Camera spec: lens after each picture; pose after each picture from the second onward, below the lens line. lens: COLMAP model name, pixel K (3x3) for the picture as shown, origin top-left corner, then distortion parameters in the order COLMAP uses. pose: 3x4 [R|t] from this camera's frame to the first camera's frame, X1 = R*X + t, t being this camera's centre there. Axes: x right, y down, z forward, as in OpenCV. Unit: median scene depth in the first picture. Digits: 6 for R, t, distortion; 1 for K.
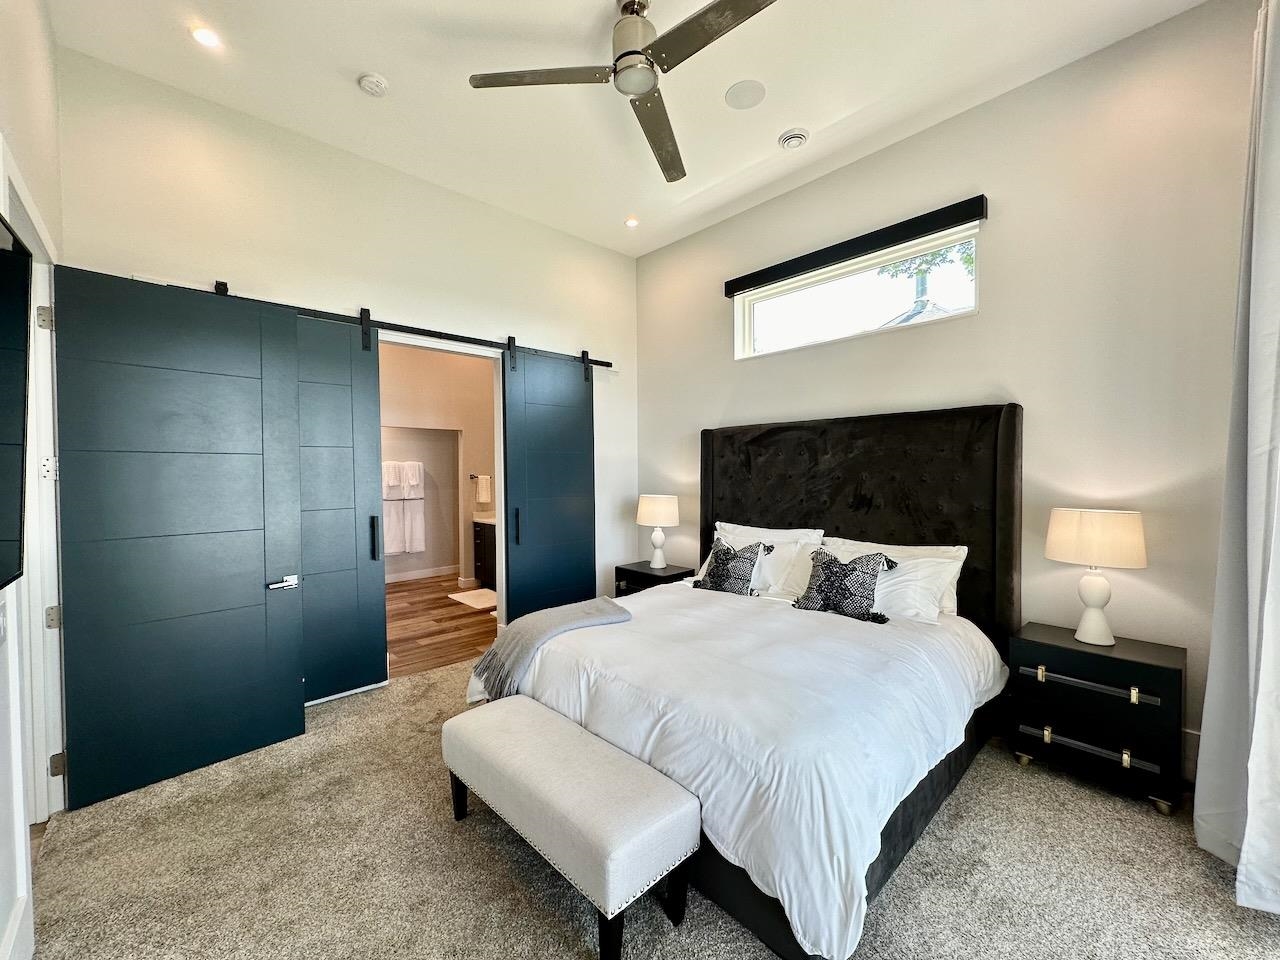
lens RADIAL K [[509.3, 0, 635.9], [0, 509.3, 487.6], [0, 0, 1]] dist [-0.002683, -0.000002]
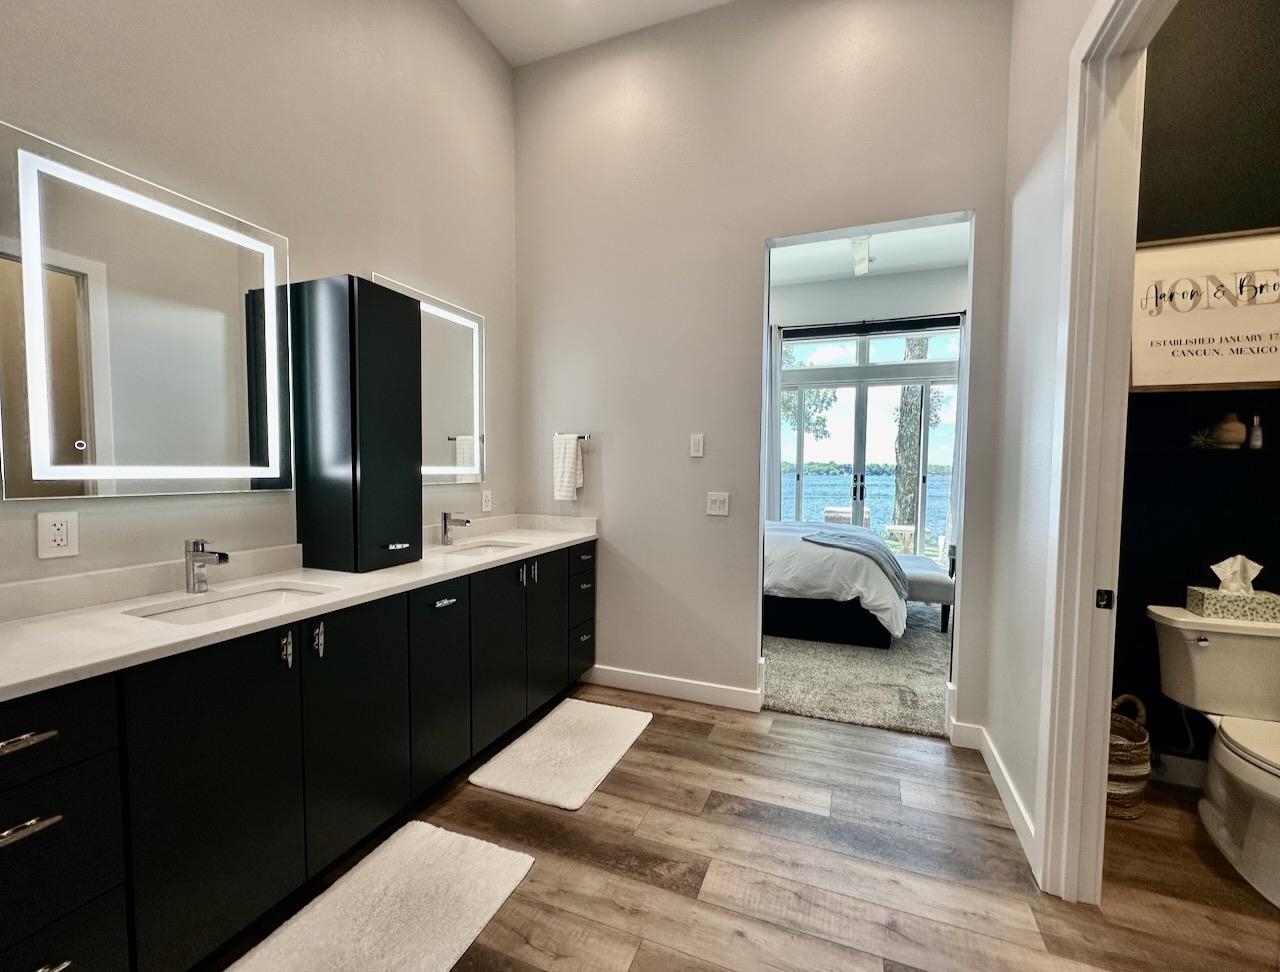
lens RADIAL K [[525.0, 0, 656.3], [0, 525.0, 490.5], [0, 0, 1]] dist [-0.002470, -0.000190]
pose [[-0.437393, -0.040371, 0.898364, -0.504152], [0.021046, 0.998259, 0.055107, 0.006402], [-0.899024, 0.043010, -0.435782, 0.882602]]
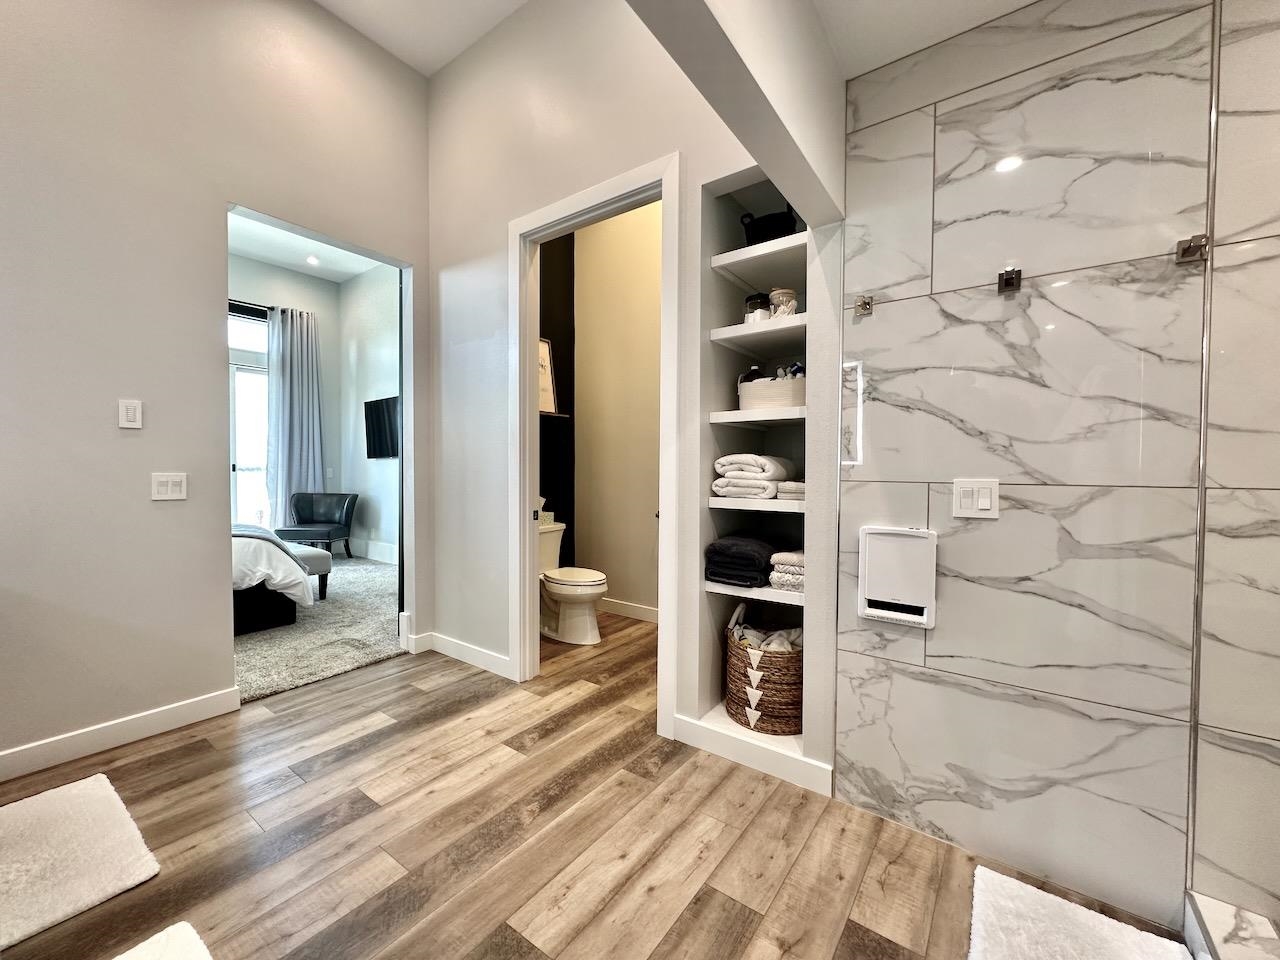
lens RADIAL K [[509.3, 0, 647.7], [0, 509.3, 475.9], [0, 0, 1]] dist [-0.002683, -0.000002]
pose [[-0.979141, 0.000407, -0.203182, -0.391920], [-0.009048, 0.998919, 0.045602, 0.015983], [0.202981, 0.046490, -0.978078, 1.051465]]
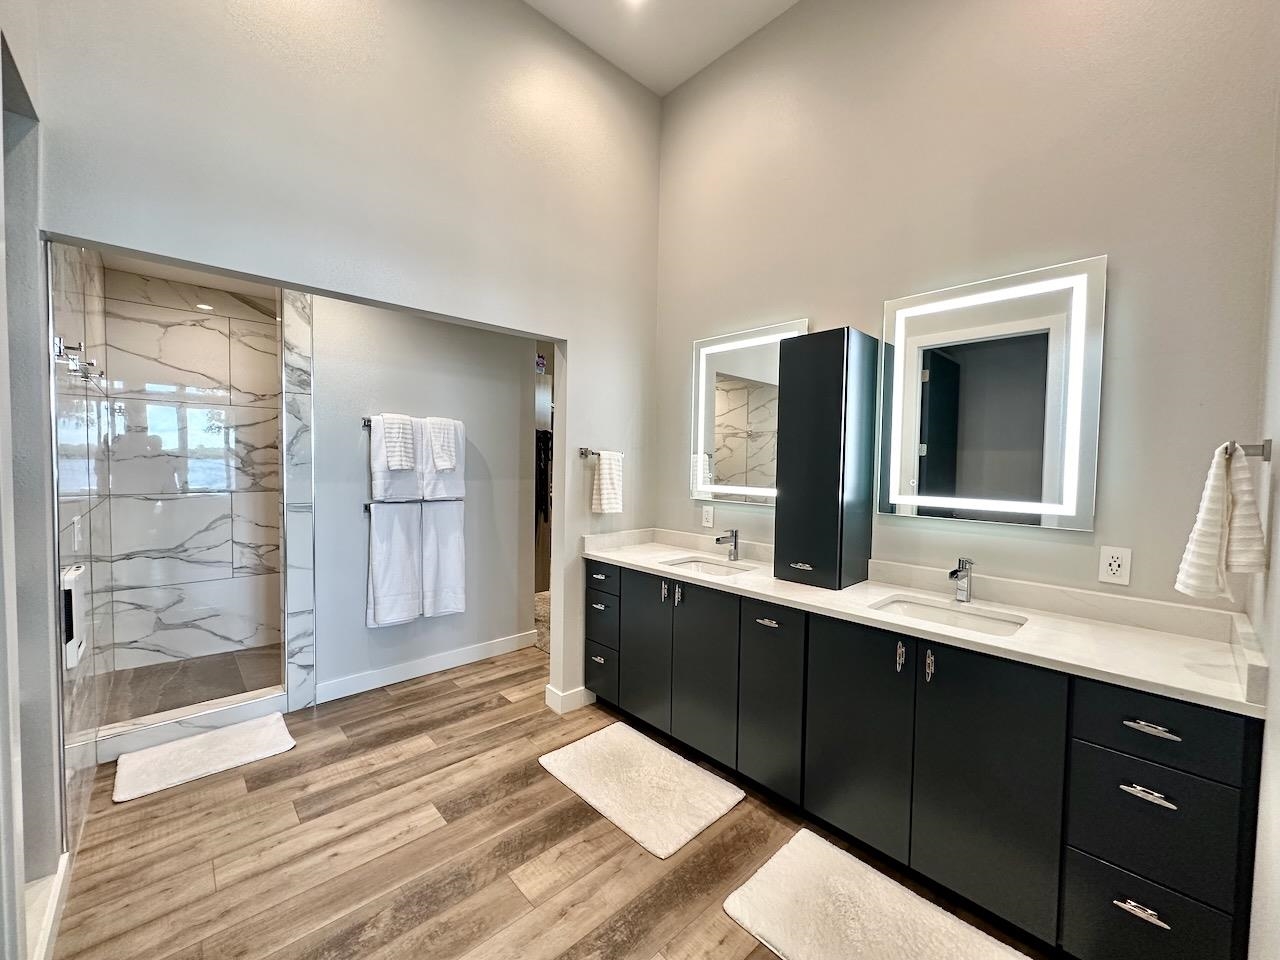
lens RADIAL K [[509.3, 0, 642.0], [0, 509.3, 480.6], [0, 0, 1]] dist [-0.002683, -0.000002]
pose [[0.999713, 0.022544, 0.008110, -0.273853], [-0.022588, 0.999730, 0.005431, -0.001260], [-0.007985, -0.005613, 0.999952, 0.566376]]
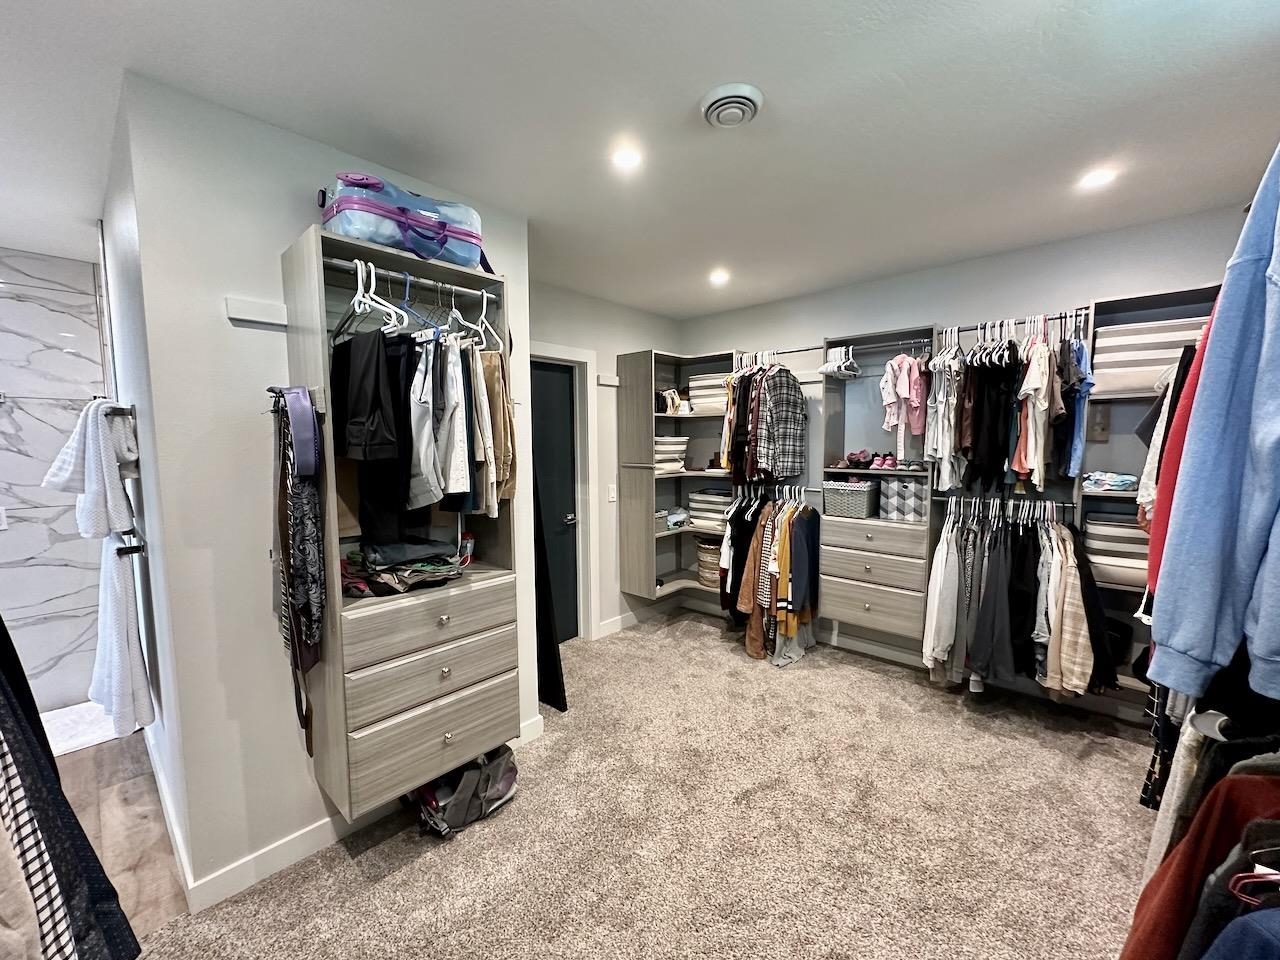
lens RADIAL K [[509.3, 0, 640.4], [0, 509.3, 483.5], [0, 0, 1]] dist [-0.002683, -0.000002]
pose [[0.086976, 0.095913, -0.991583, -0.151190], [-0.026963, 0.995217, 0.093899, -0.043530], [0.995845, 0.018569, 0.089146, 1.326694]]
